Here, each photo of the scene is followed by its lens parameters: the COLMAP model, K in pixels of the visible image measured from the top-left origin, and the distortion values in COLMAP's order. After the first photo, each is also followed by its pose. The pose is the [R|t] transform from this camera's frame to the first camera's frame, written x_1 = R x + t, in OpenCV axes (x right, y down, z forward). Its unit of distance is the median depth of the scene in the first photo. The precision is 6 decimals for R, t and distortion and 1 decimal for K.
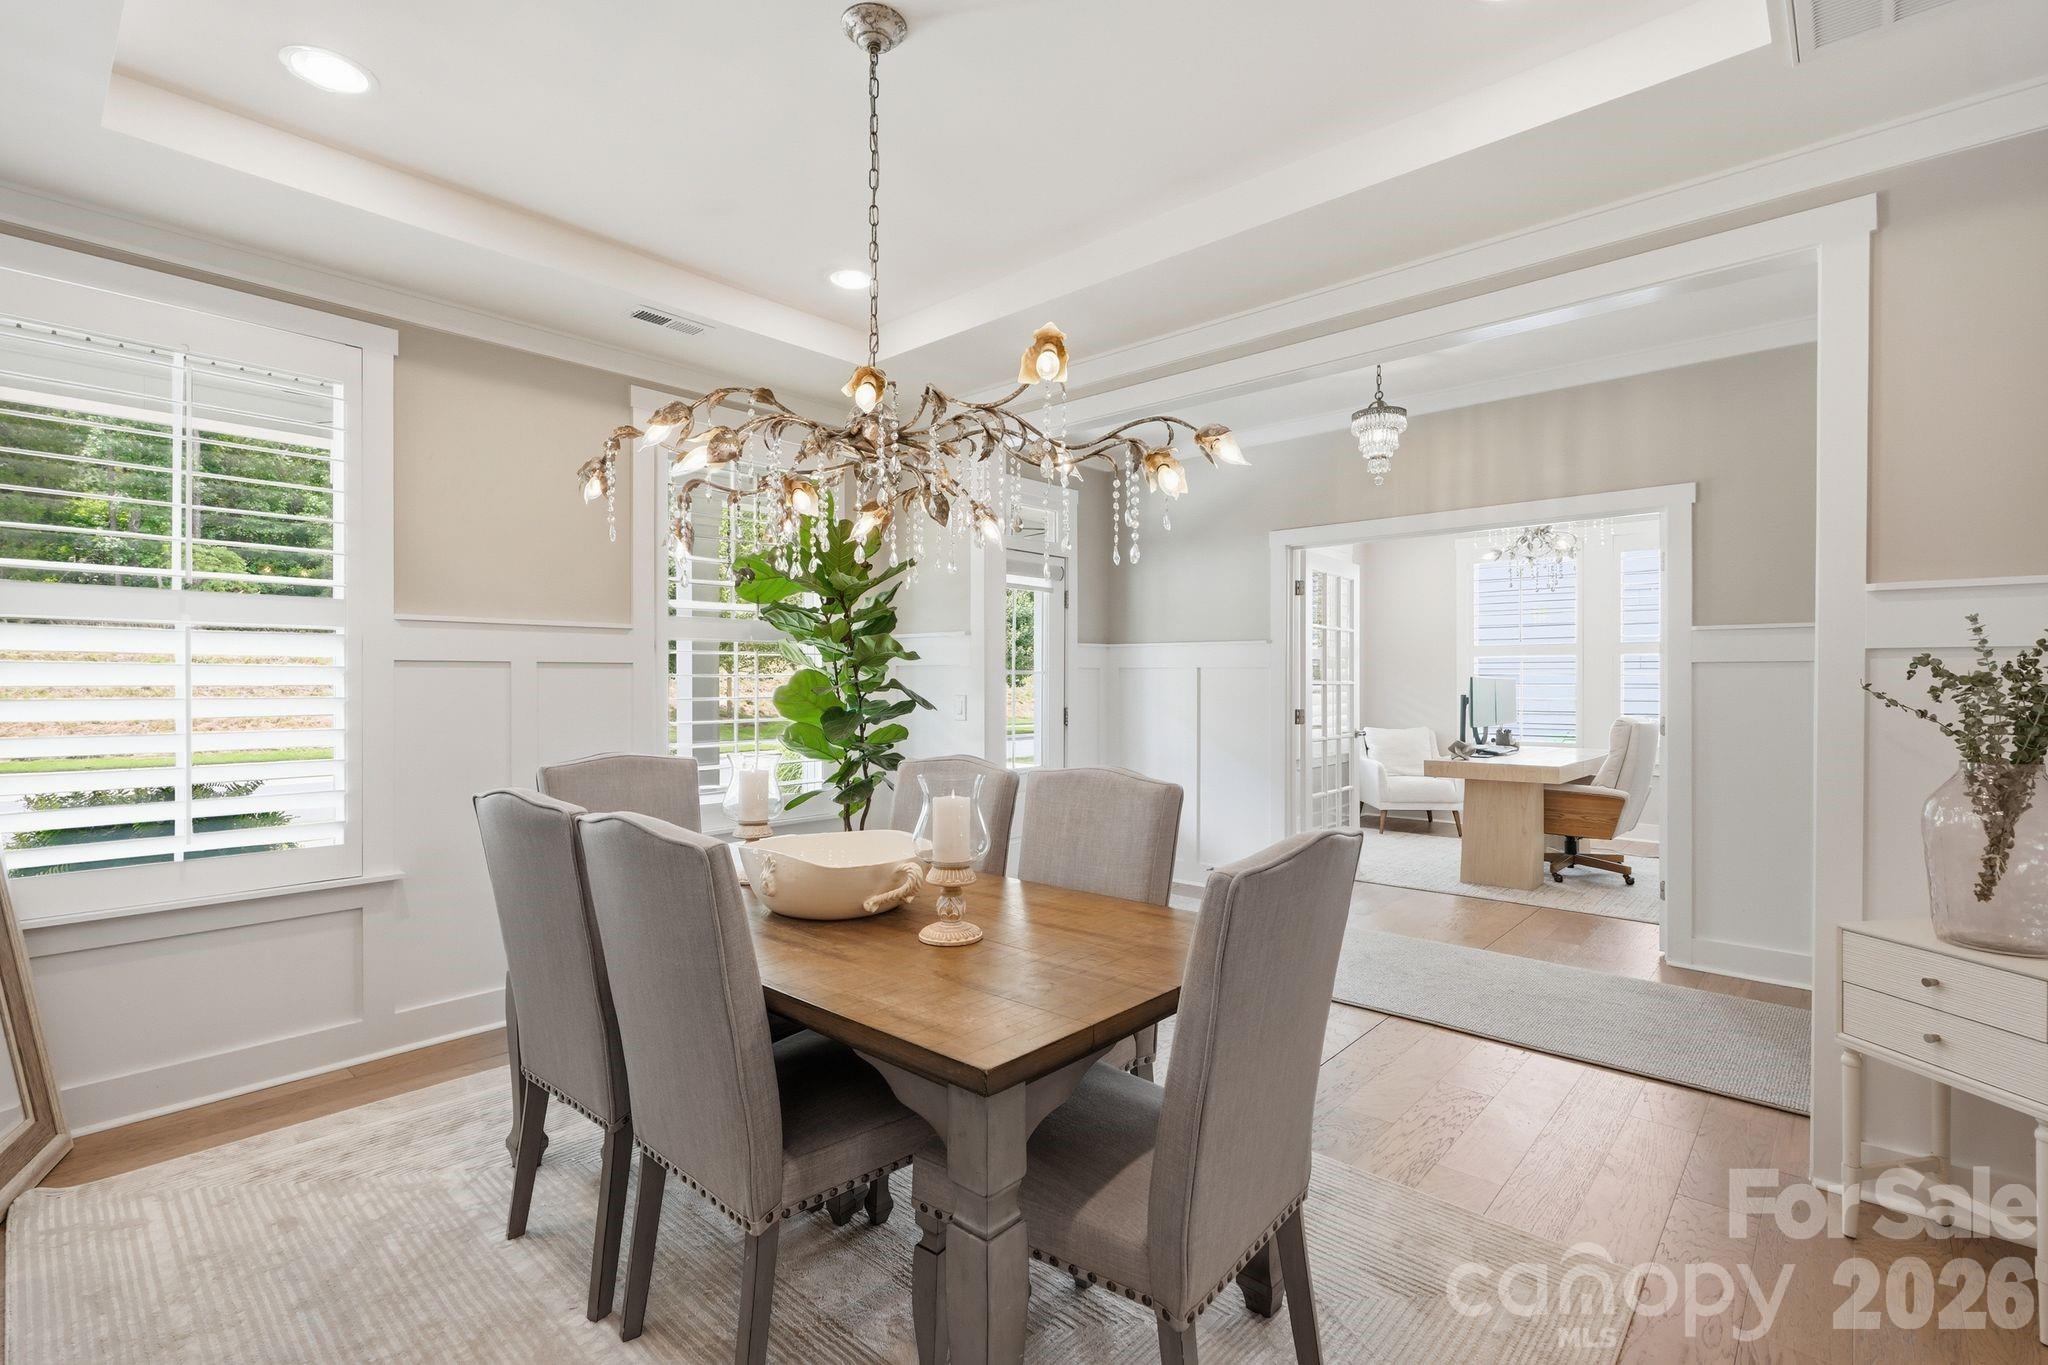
lens RADIAL K [[931.6, 0, 1013.5], [0, 931.6, 673.6], [0, 0, 1]] dist [-0.000962, 0.000622]
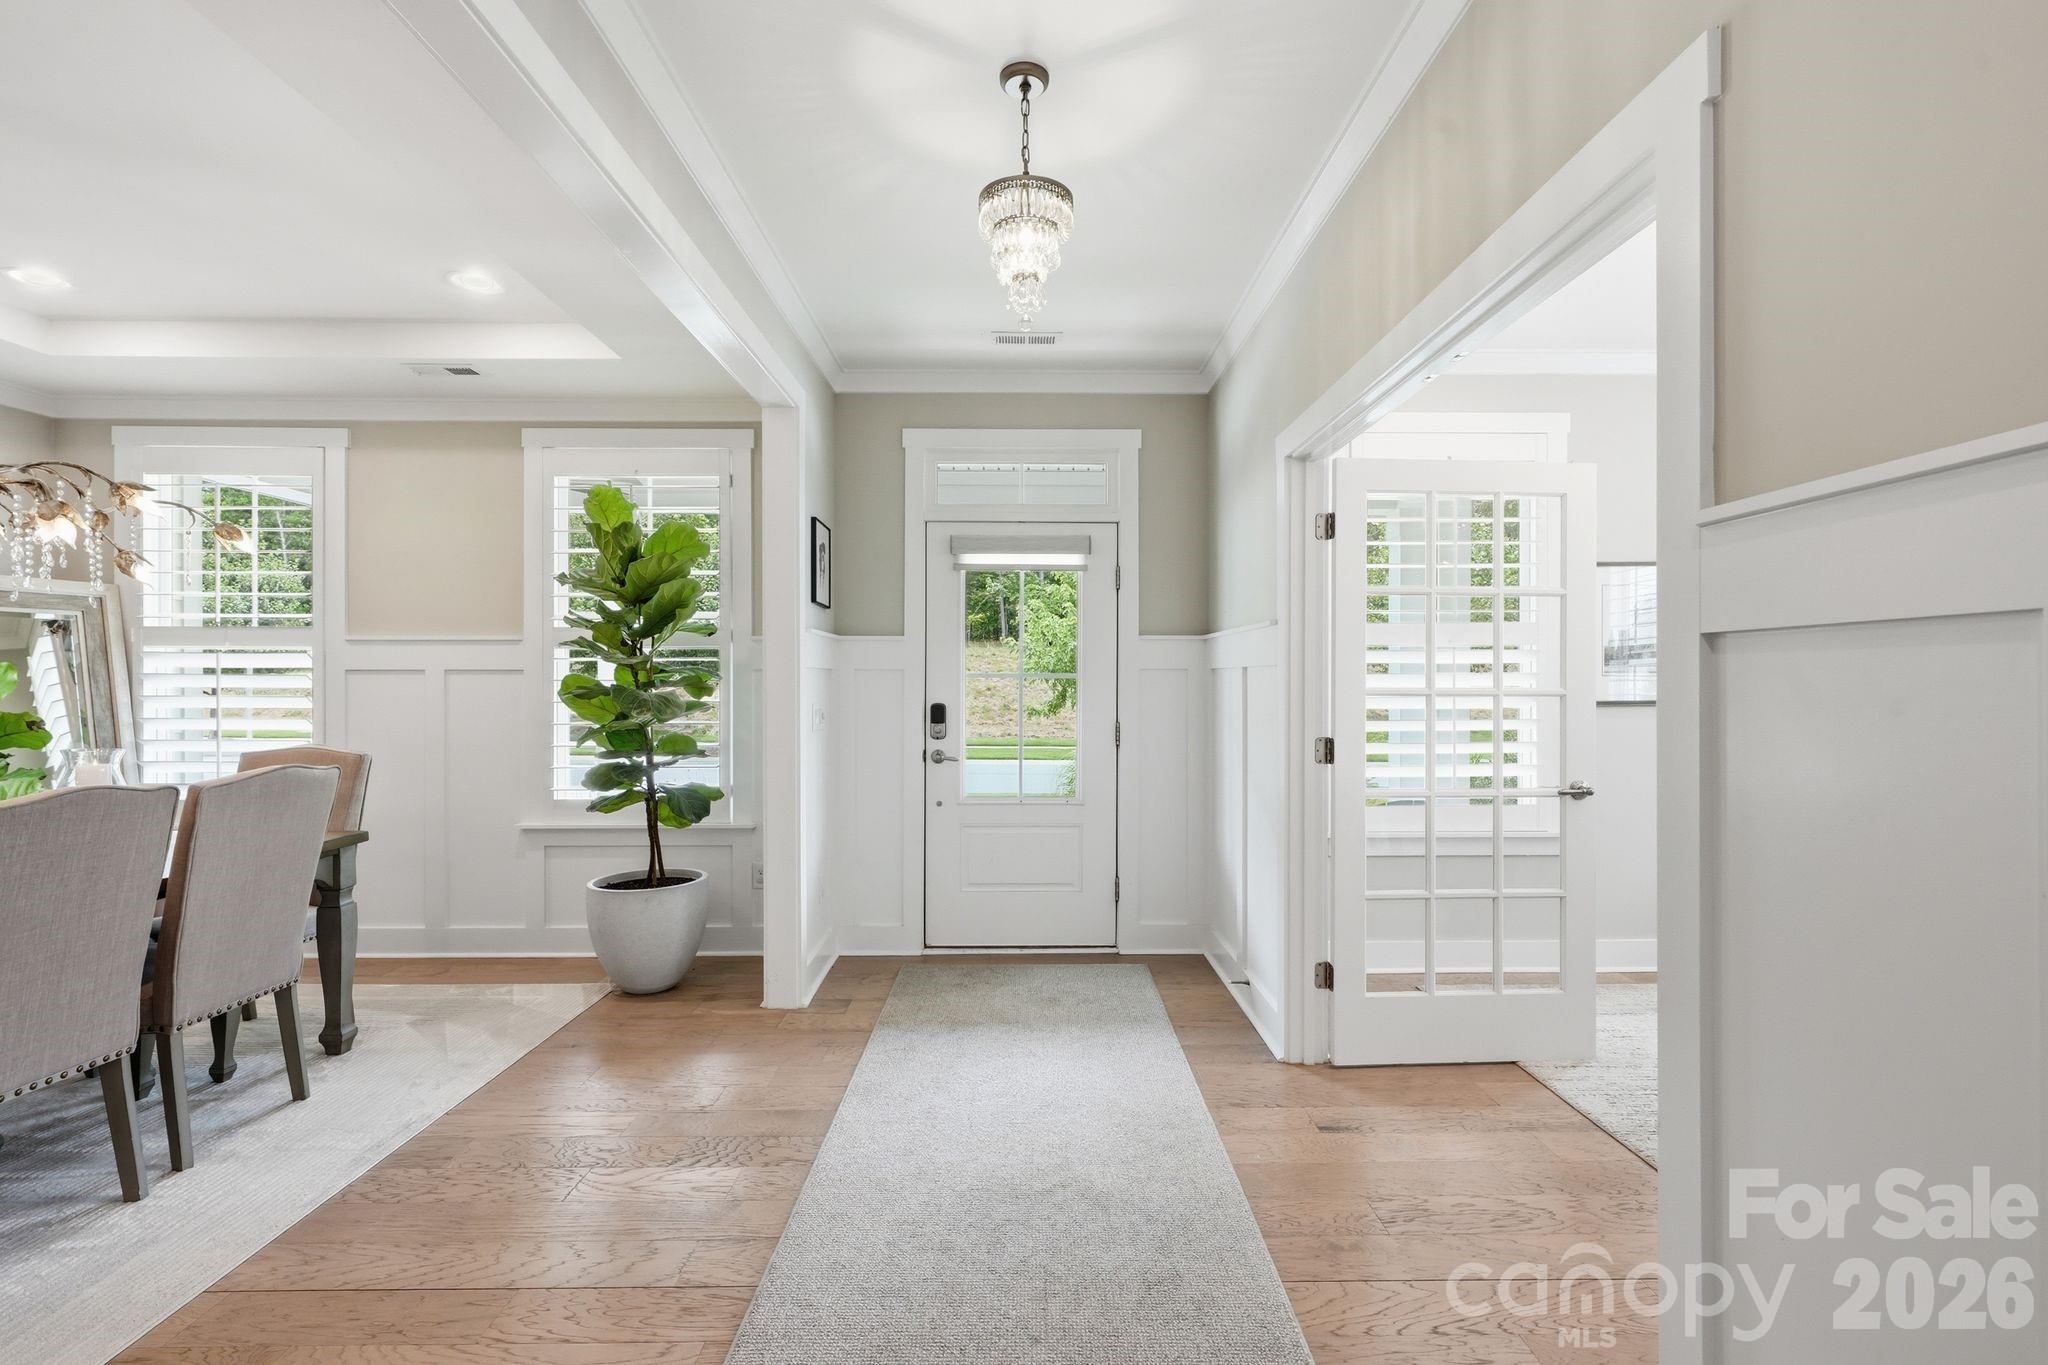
lens RADIAL K [[931.6, 0, 1013.5], [0, 931.6, 673.6], [0, 0, 1]] dist [-0.000962, 0.000622]
pose [[0.678144, -0.006172, -0.734903, 0.949255], [0.003977, 0.999981, -0.004729, 0.000377], [0.734919, 0.000284, 0.678155, 0.754871]]
